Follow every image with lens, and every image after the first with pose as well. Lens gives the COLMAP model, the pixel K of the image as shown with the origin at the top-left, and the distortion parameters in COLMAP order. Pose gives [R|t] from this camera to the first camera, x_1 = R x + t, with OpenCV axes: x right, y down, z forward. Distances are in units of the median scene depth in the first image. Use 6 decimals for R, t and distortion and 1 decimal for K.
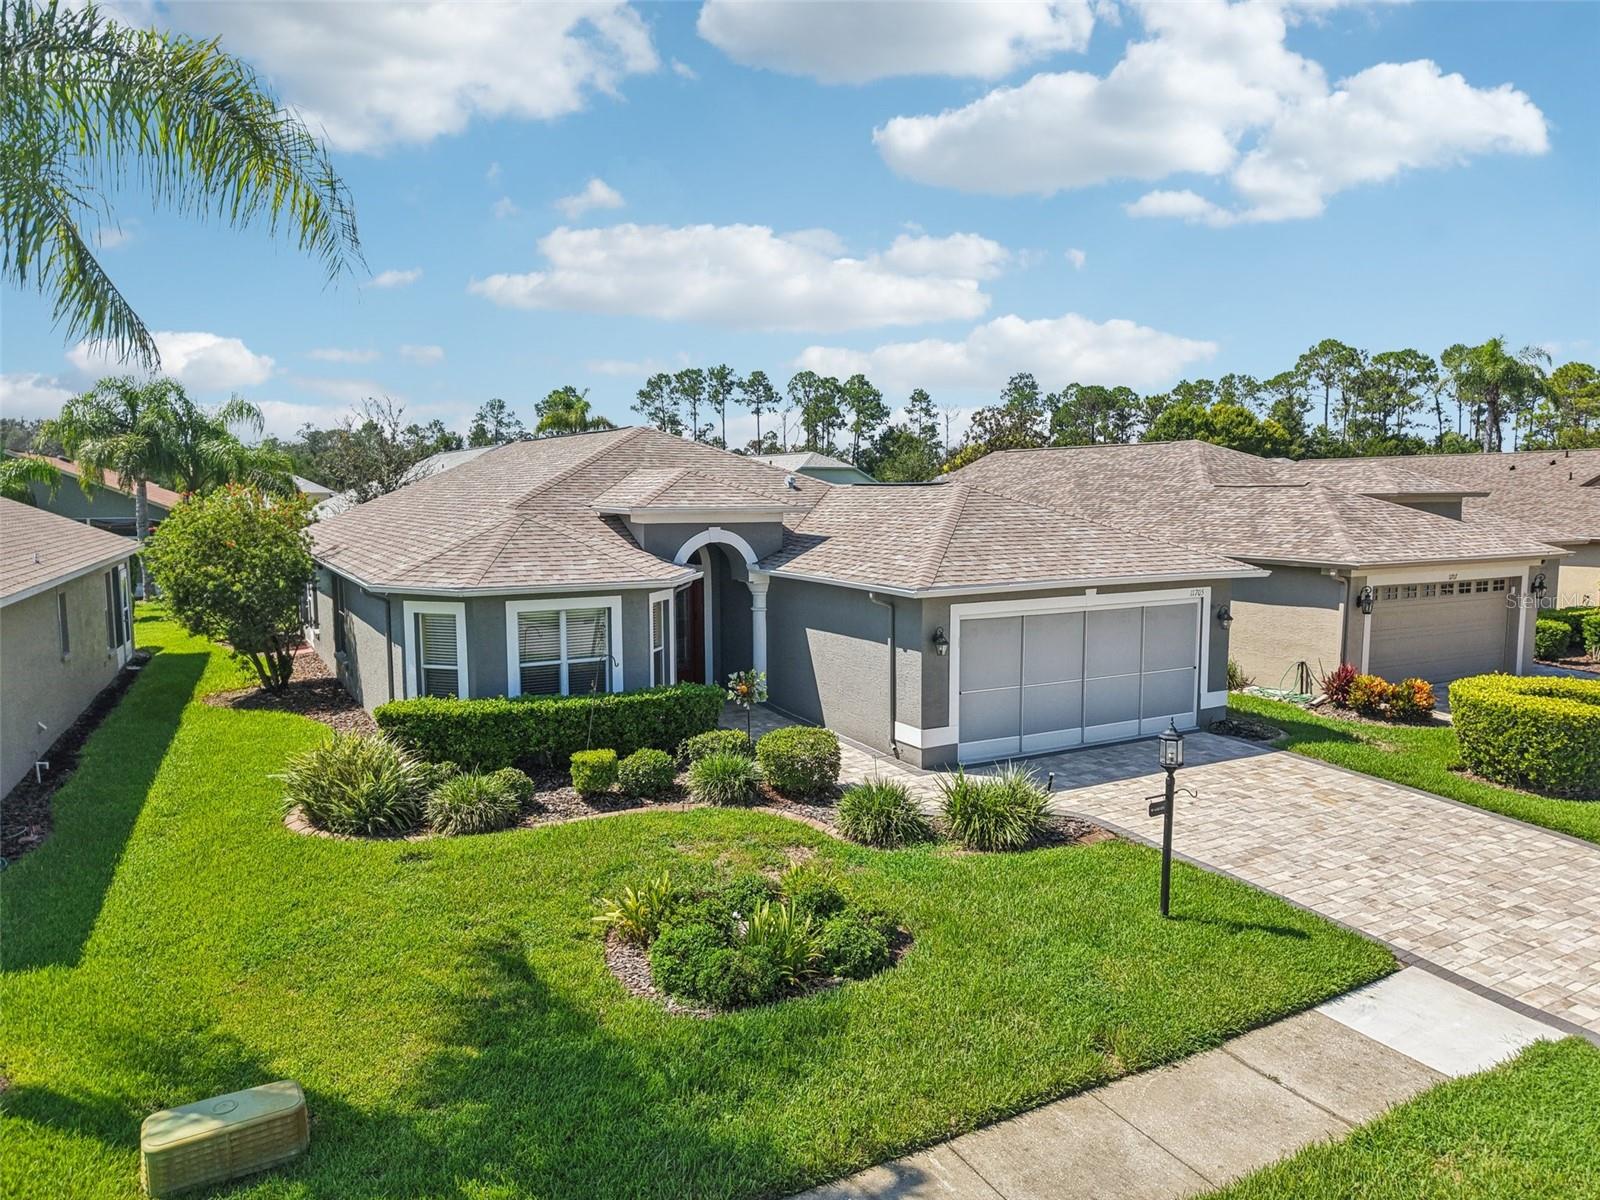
lens RADIAL K [[1117.4, 0, 800.0], [0, 1117.4, 600.0], [0, 0, 1]] dist [-0.020006, 0.002213]
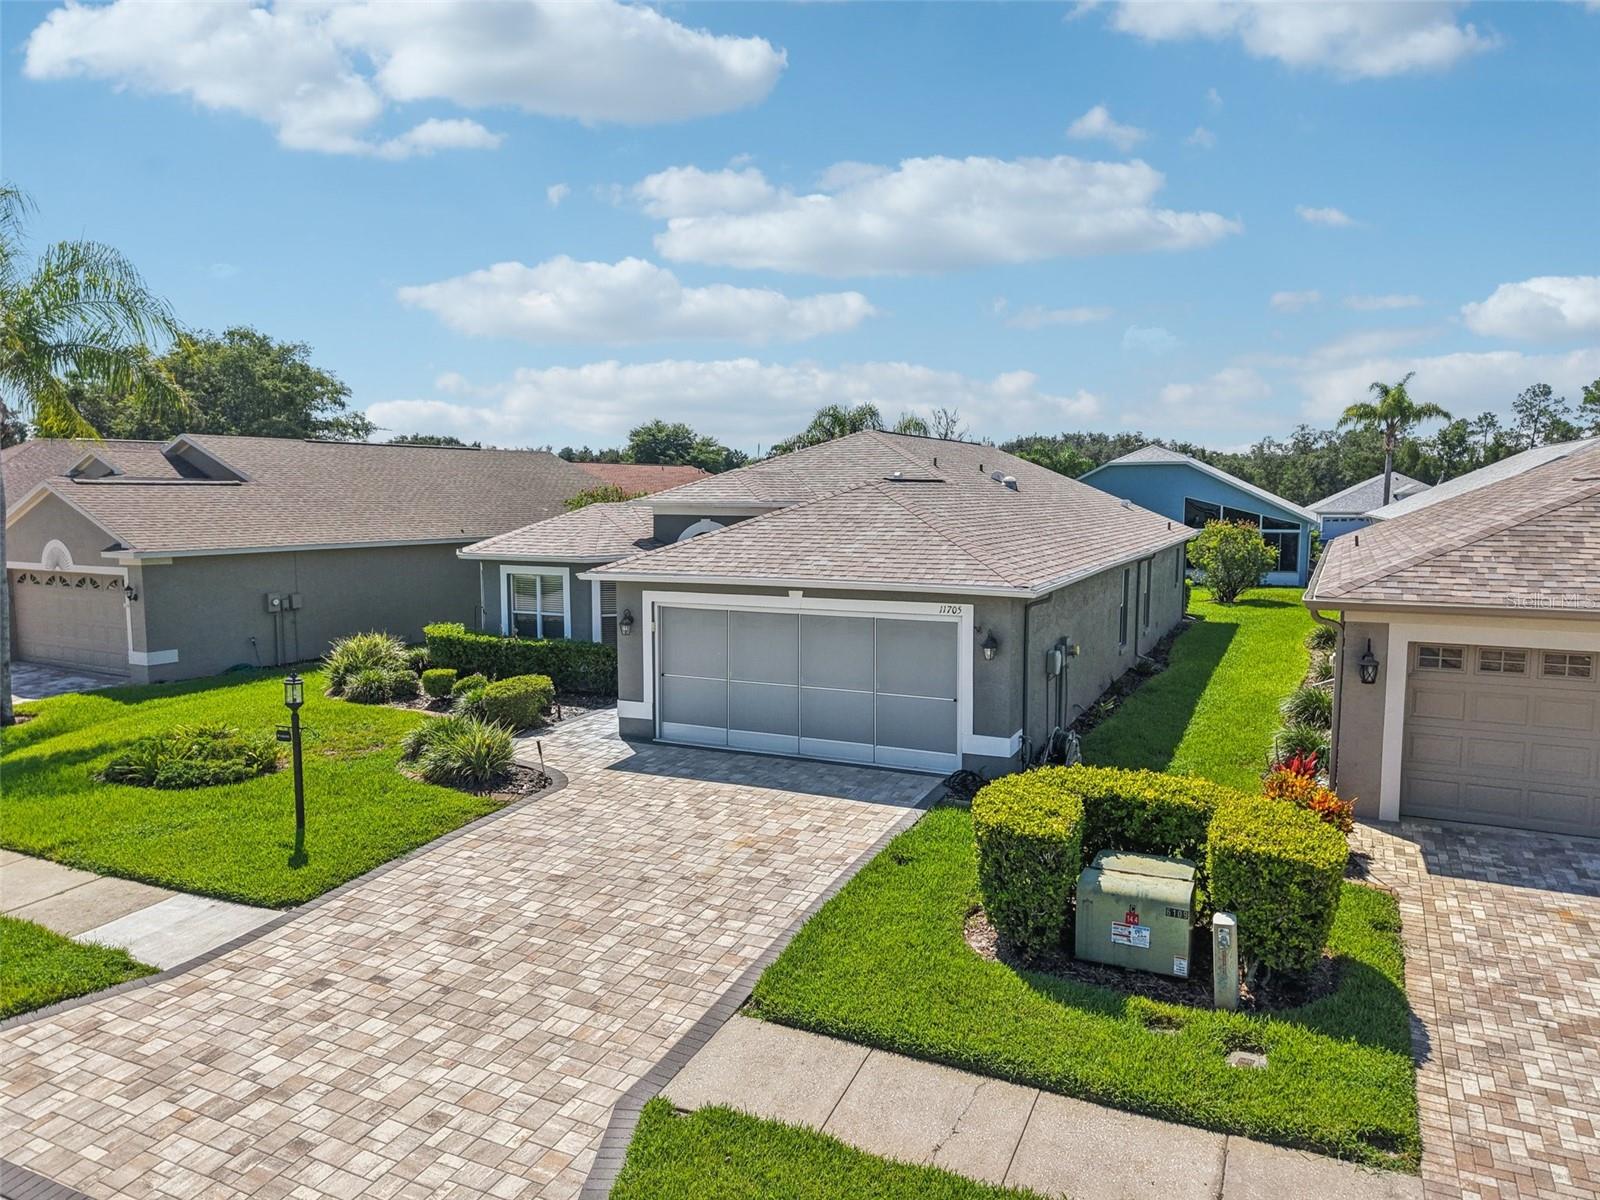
lens RADIAL K [[1117.4, 0, 800.0], [0, 1117.4, 600.0], [0, 0, 1]] dist [-0.020006, 0.002213]
pose [[0.580646, 0.083785, -0.809834, 1.186004], [-0.082611, 0.995620, 0.043775, -0.050385], [0.809954, 0.041483, 0.585024, 0.516112]]
